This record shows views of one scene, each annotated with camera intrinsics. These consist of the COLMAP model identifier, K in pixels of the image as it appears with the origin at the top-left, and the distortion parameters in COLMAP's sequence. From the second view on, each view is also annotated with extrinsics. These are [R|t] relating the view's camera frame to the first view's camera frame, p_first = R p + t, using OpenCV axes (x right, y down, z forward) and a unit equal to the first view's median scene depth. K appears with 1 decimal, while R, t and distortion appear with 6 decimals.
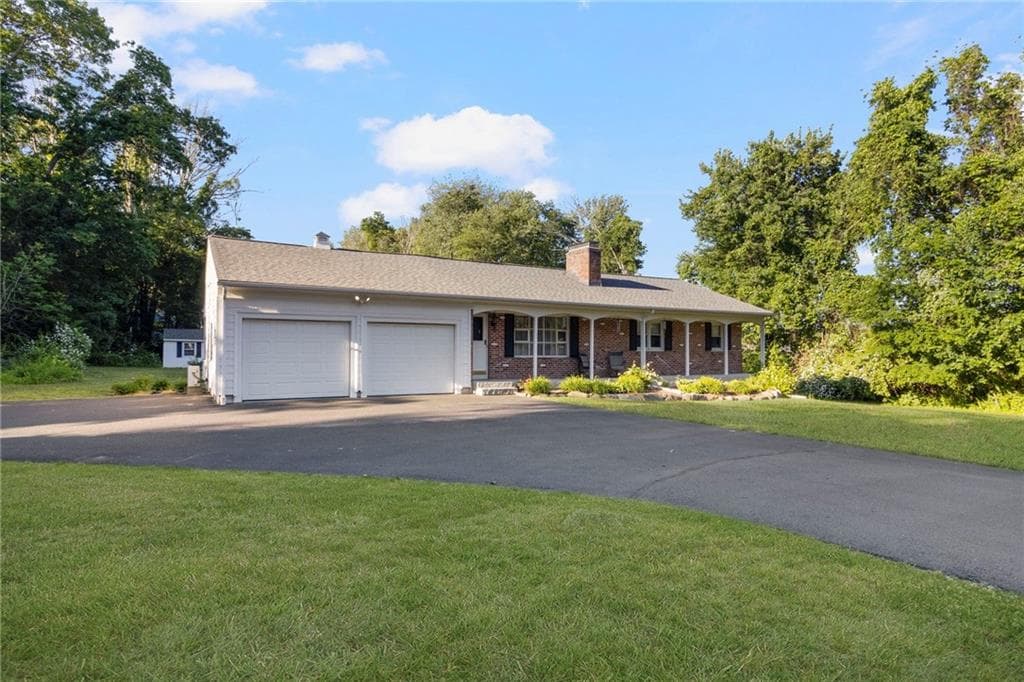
lens RADIAL K [[564.6, 0, 512.0], [0, 564.6, 341.0], [0, 0, 1]] dist [-0.000049, 0.000013]
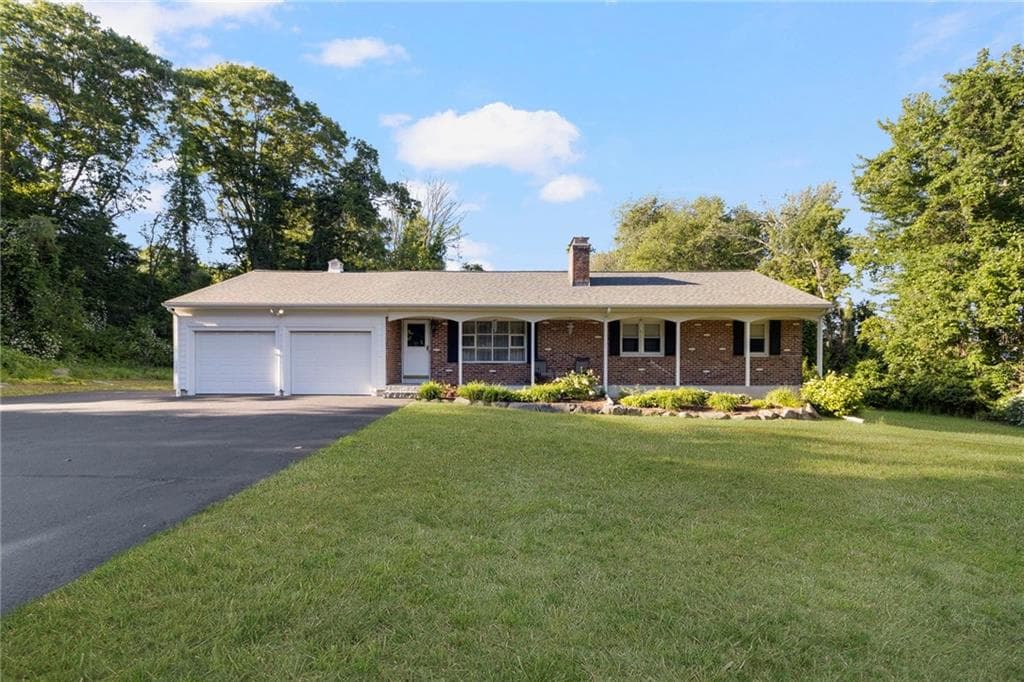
lens RADIAL K [[488.1, 0, 510.3], [0, 488.1, 366.1], [0, 0, 1]] dist [-0.000441, 0.000185]
pose [[0.856794, 0.004226, -0.515642, 0.453637], [0.009129, 0.999685, 0.023361, 0.013102], [0.515578, -0.024722, 0.856486, 0.255551]]
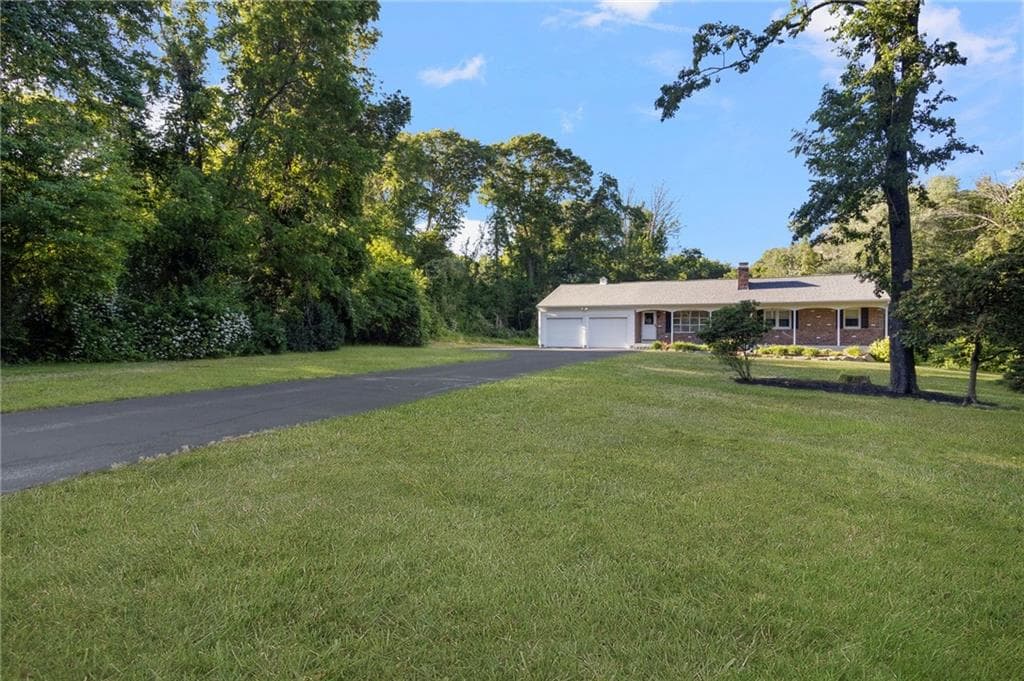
lens RADIAL K [[531.0, 0, 512.0], [0, 531.0, 340.5], [0, 0, 1]] dist [0.003192, 0.000224]
pose [[0.571932, 0.005723, -0.820281, 1.016776], [0.010317, 0.999846, 0.014169, 0.020771], [0.820236, -0.016566, 0.571785, -0.427186]]
